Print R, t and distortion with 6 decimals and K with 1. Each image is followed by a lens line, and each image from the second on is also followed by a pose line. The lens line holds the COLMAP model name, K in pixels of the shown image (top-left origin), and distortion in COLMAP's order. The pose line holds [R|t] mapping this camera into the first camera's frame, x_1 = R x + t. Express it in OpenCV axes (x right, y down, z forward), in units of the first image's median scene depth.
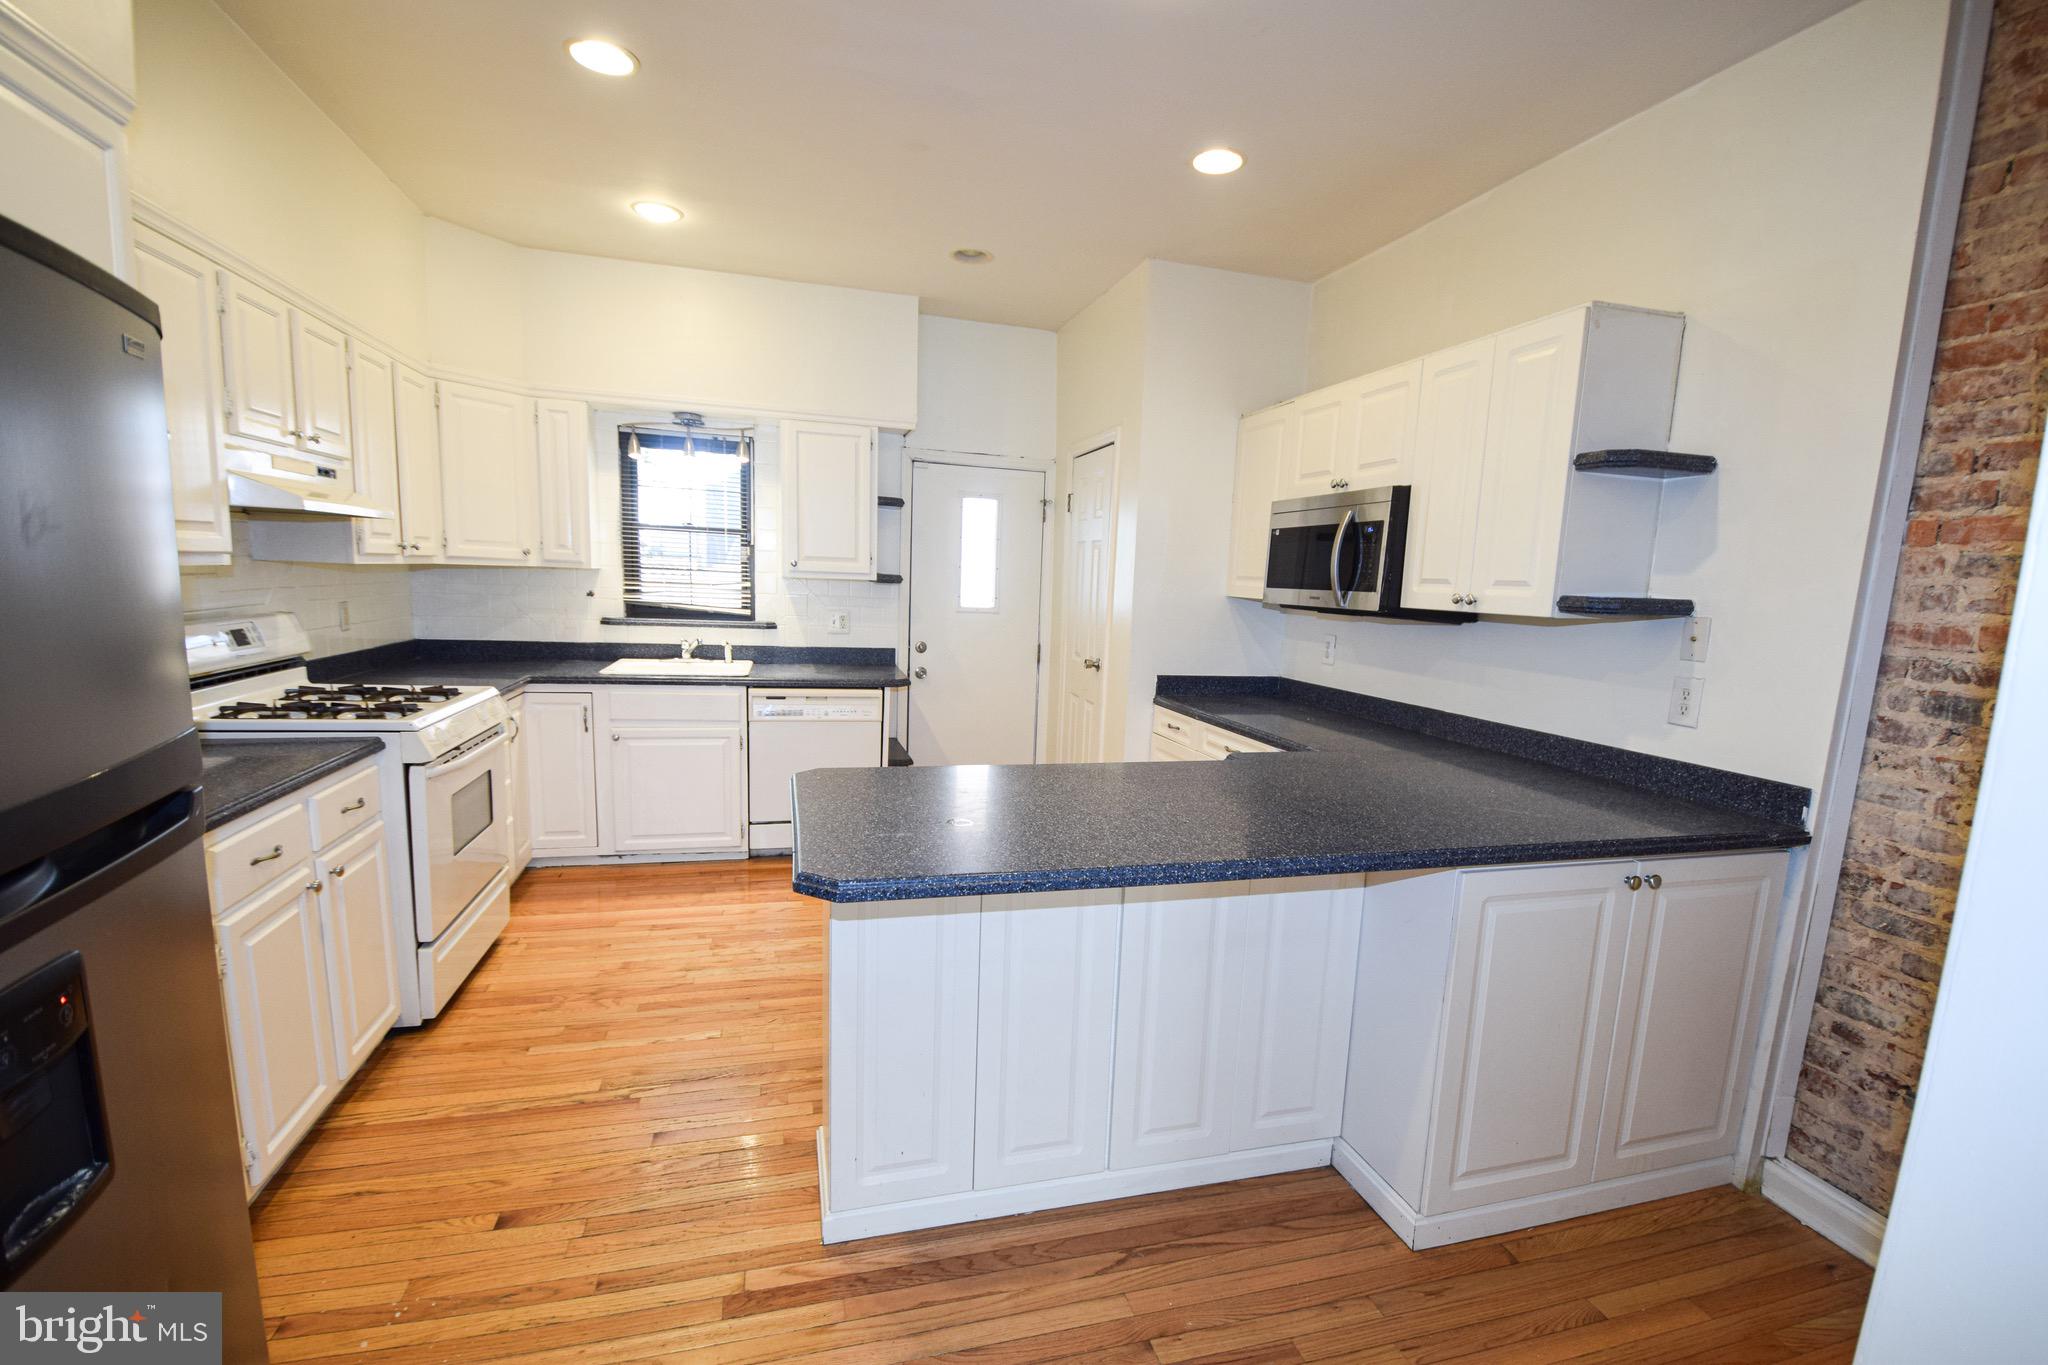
lens RADIAL K [[908.0, 0, 1047.6], [0, 908.0, 726.9], [0, 0, 1]] dist [0.014353, -0.022753]
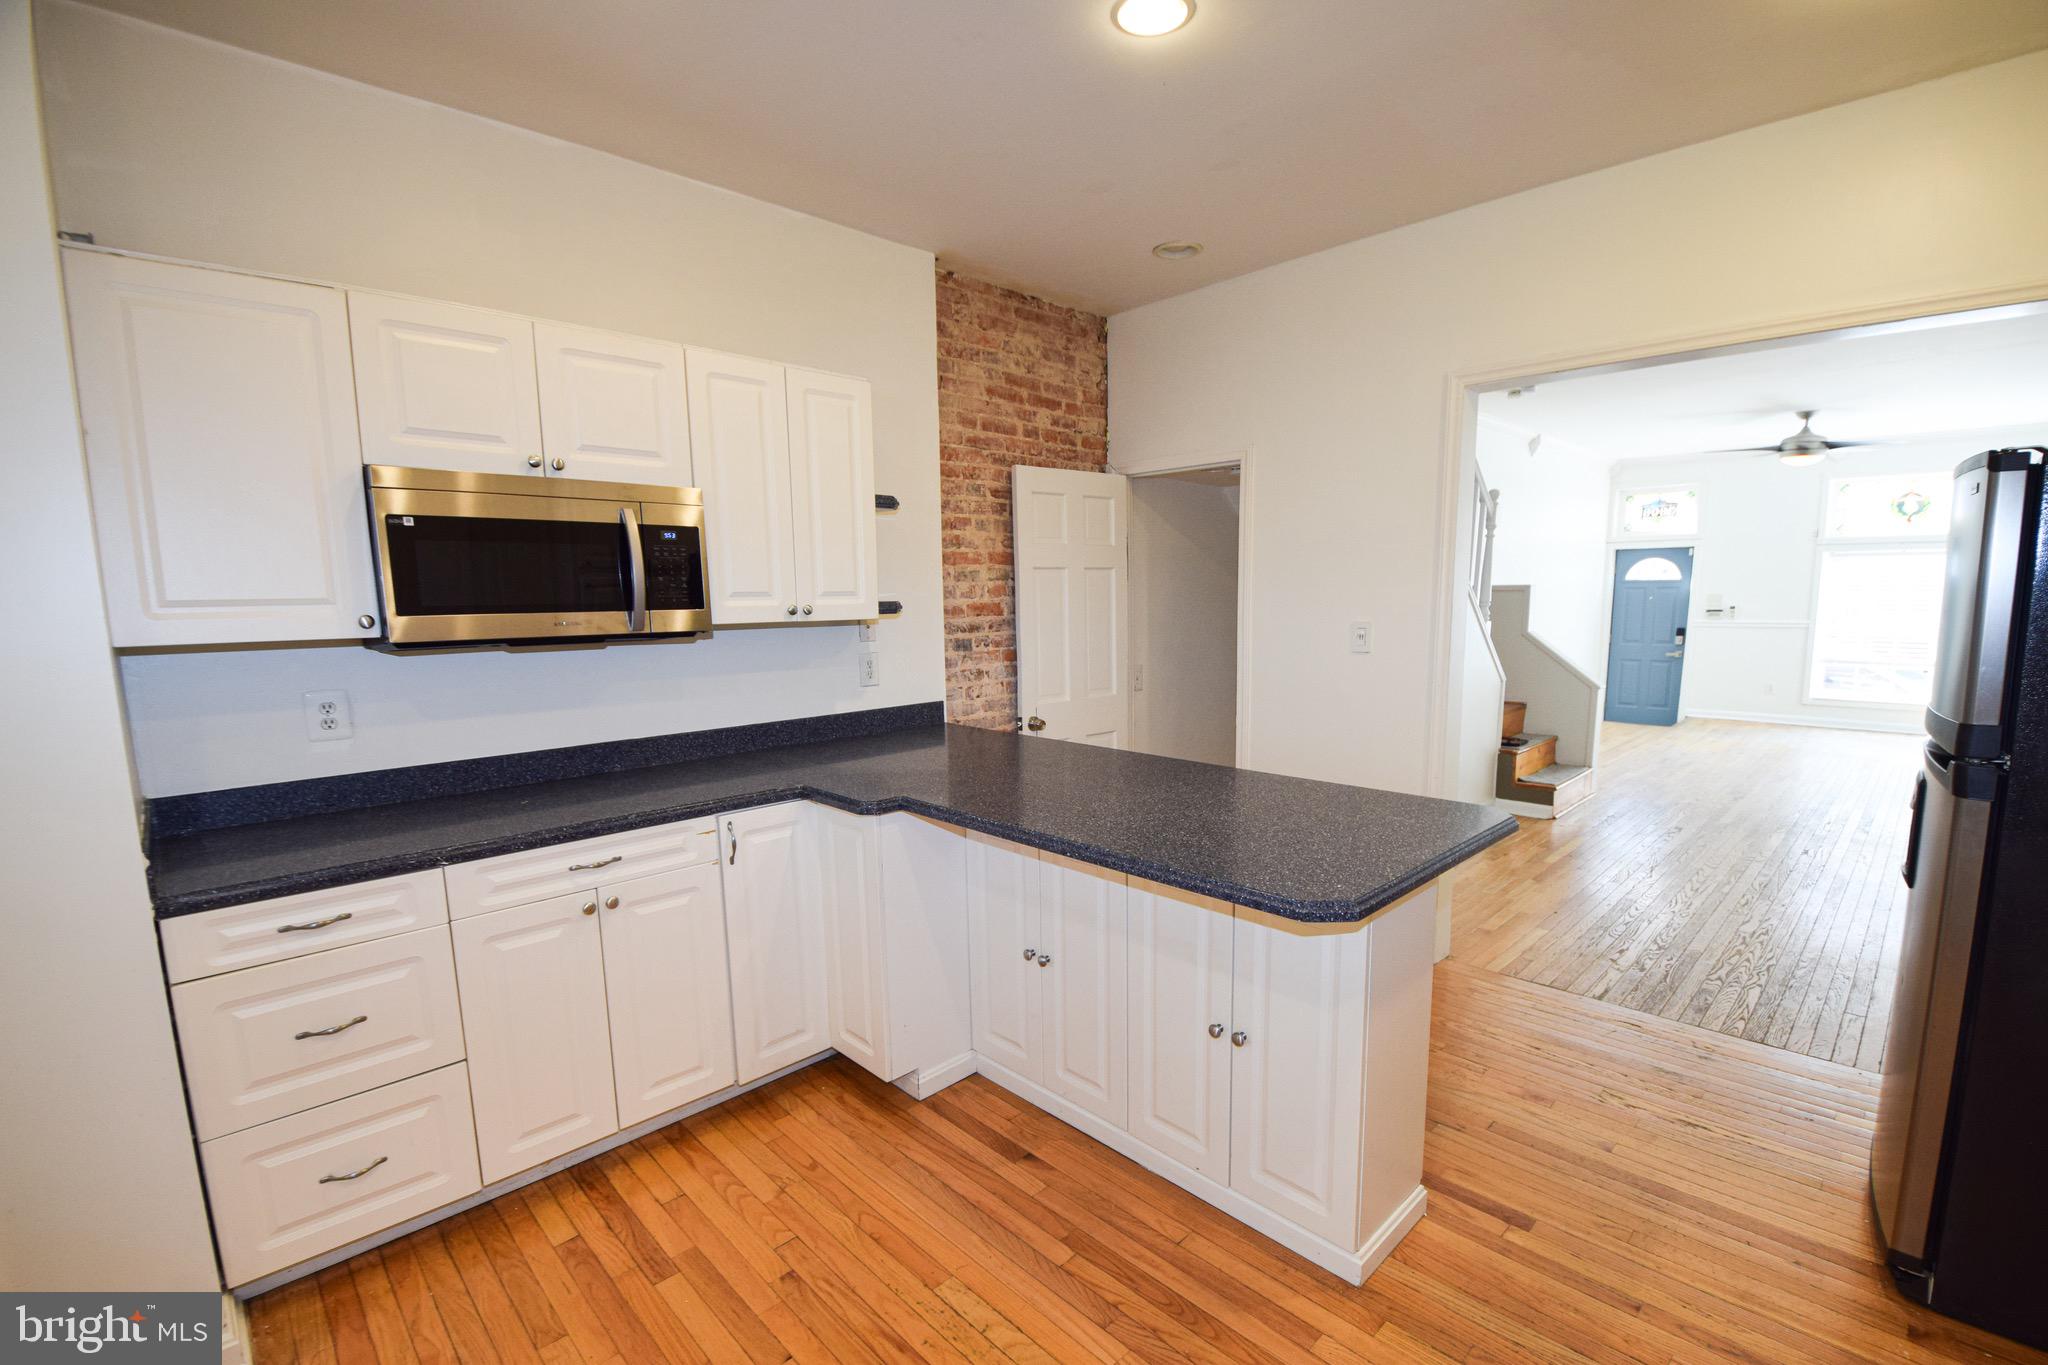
lens RADIAL K [[895.4, 0, 1051.6], [0, 895.4, 727.5], [0, 0, 1]] dist [0.016580, -0.024780]
pose [[-0.480948, -0.166132, 0.860865, -0.477318], [0.134515, 0.956276, 0.259696, -0.185824], [-0.866369, 0.240700, -0.437572, 0.948302]]
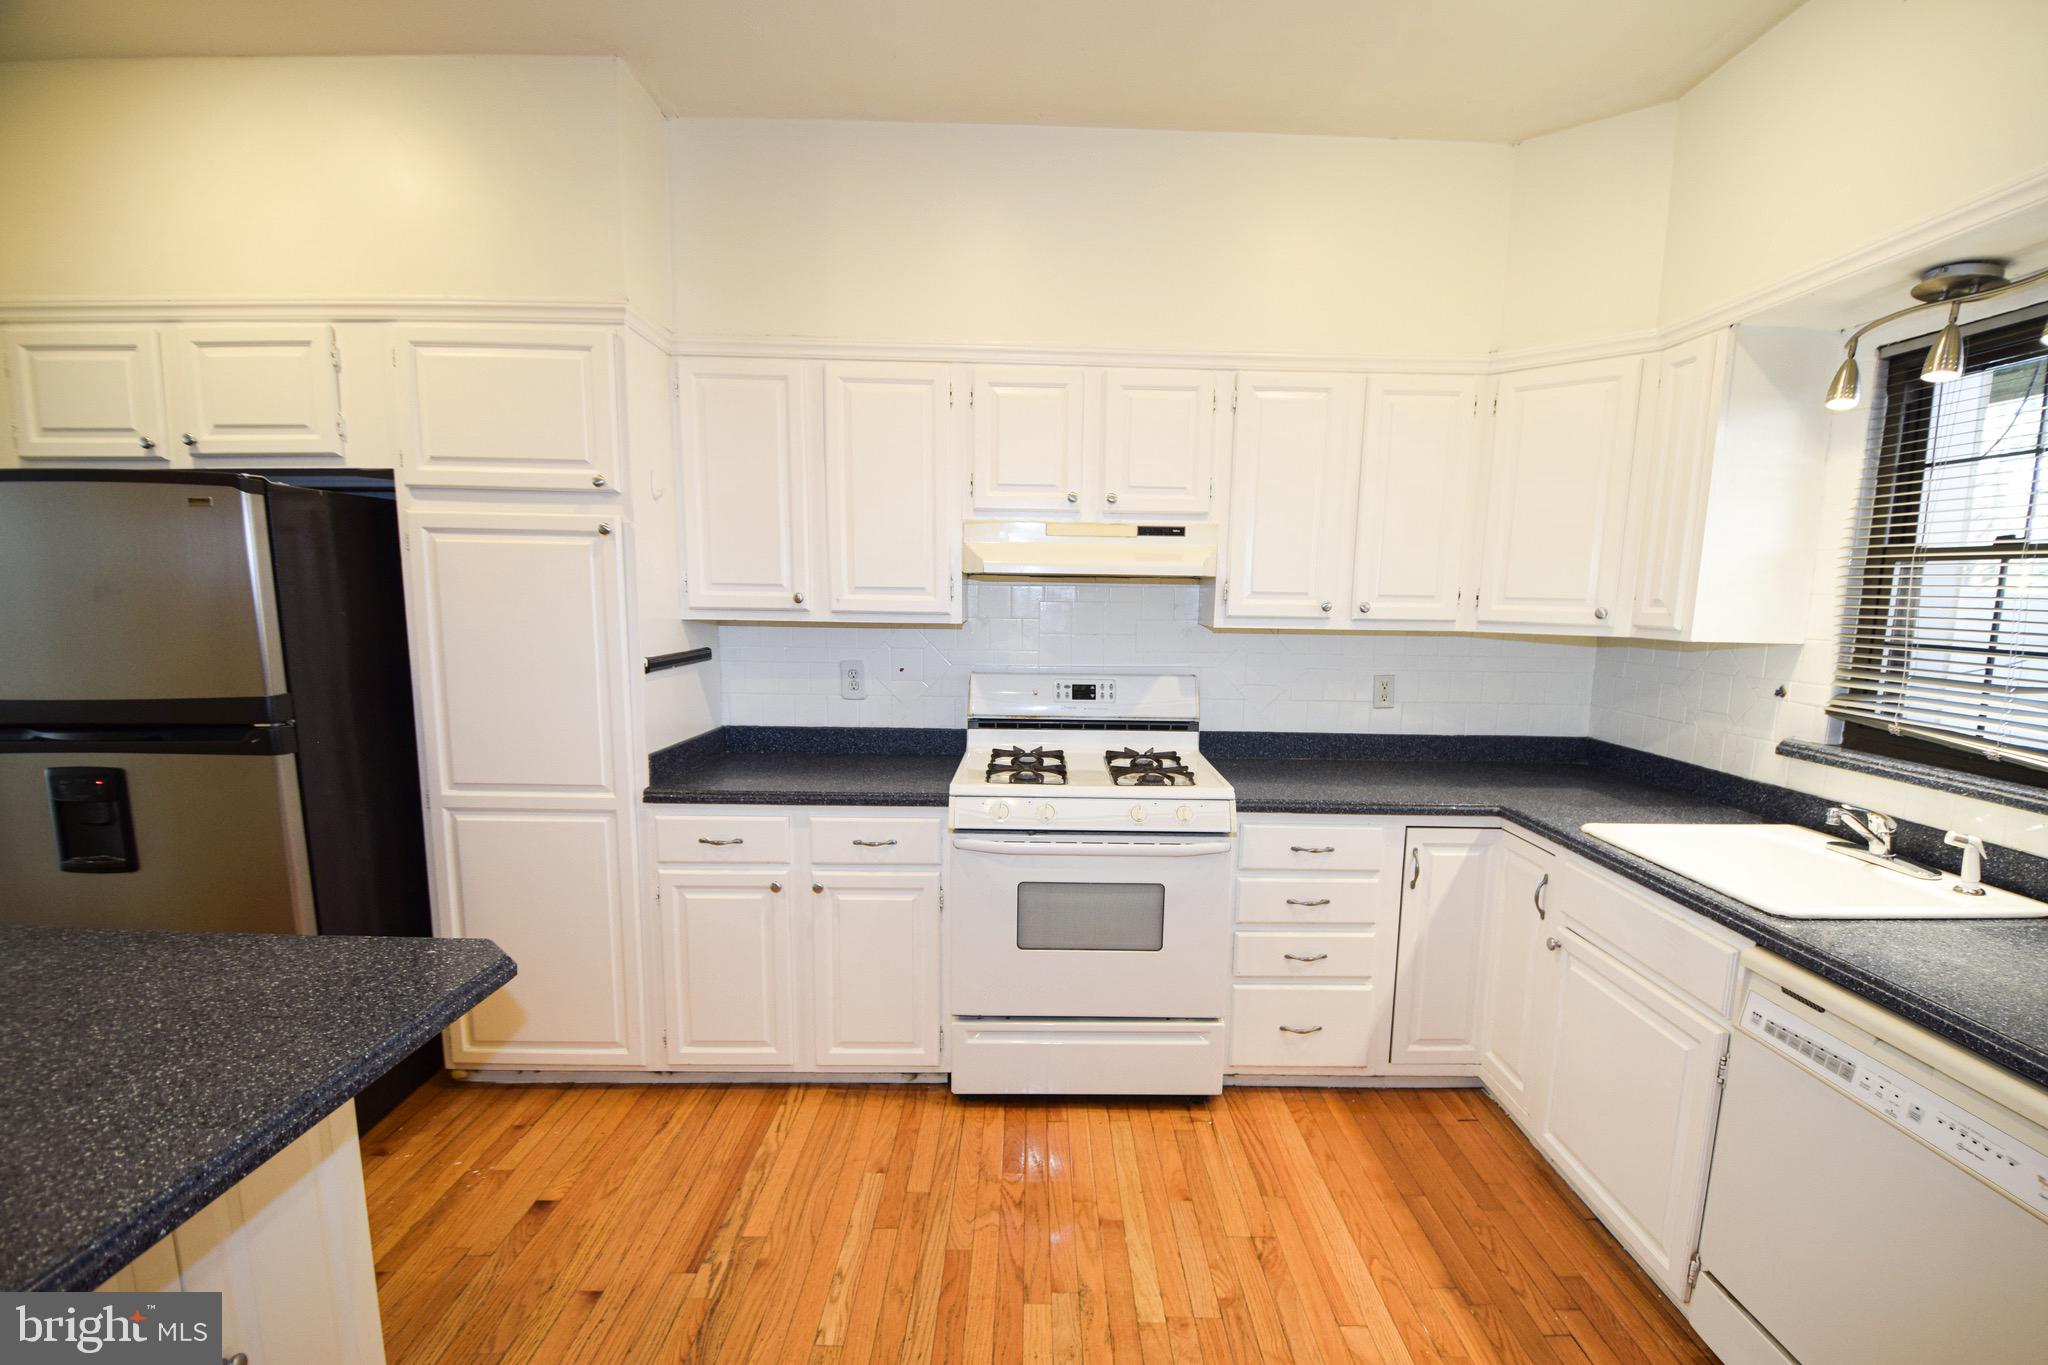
lens RADIAL K [[895.4, 0, 1051.6], [0, 895.4, 727.5], [0, 0, 1]] dist [0.016580, -0.024780]
pose [[-0.258001, 0.095373, -0.961426, 0.129404], [-0.185213, 0.971777, 0.146102, -0.161651], [0.948226, 0.215763, -0.233055, 0.950399]]
